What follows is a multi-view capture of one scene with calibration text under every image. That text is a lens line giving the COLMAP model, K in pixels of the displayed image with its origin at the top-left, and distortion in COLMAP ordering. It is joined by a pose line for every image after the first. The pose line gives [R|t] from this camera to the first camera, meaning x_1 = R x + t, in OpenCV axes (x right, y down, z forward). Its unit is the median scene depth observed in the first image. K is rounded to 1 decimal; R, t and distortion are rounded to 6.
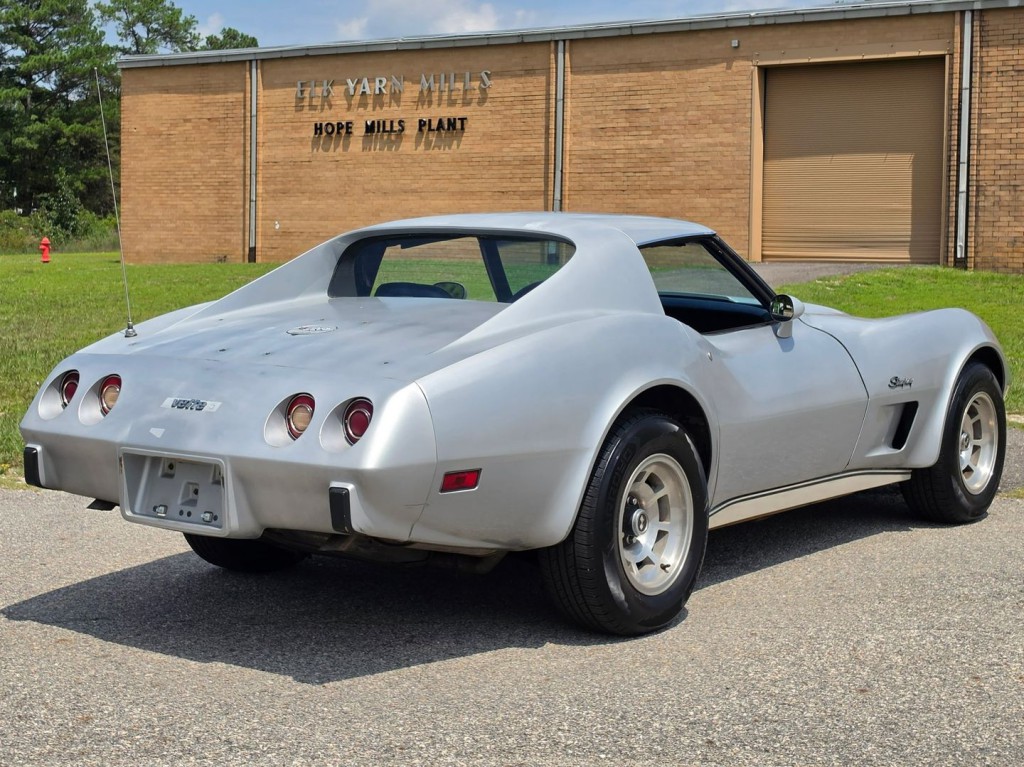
lens RADIAL K [[1890.4, 0, 487.7], [0, 1890.4, 308.0], [0, 0, 1]] dist [0.267110, -1.148142]
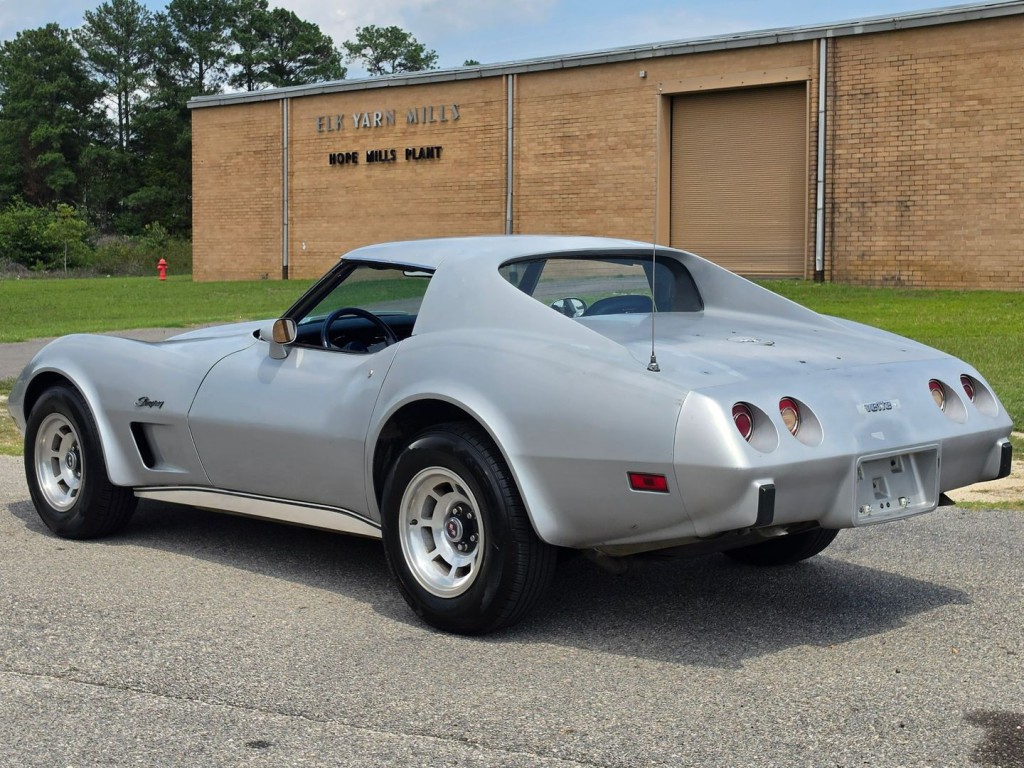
lens RADIAL K [[1890.4, 0, 487.7], [0, 1890.4, 308.5], [0, 0, 1]] dist [0.267110, -1.148142]
pose [[0.973884, -0.002776, -0.227031, 0.273072], [0.000650, 0.999955, -0.009438, 0.003923], [0.227047, 0.009044, 0.973842, -0.063553]]
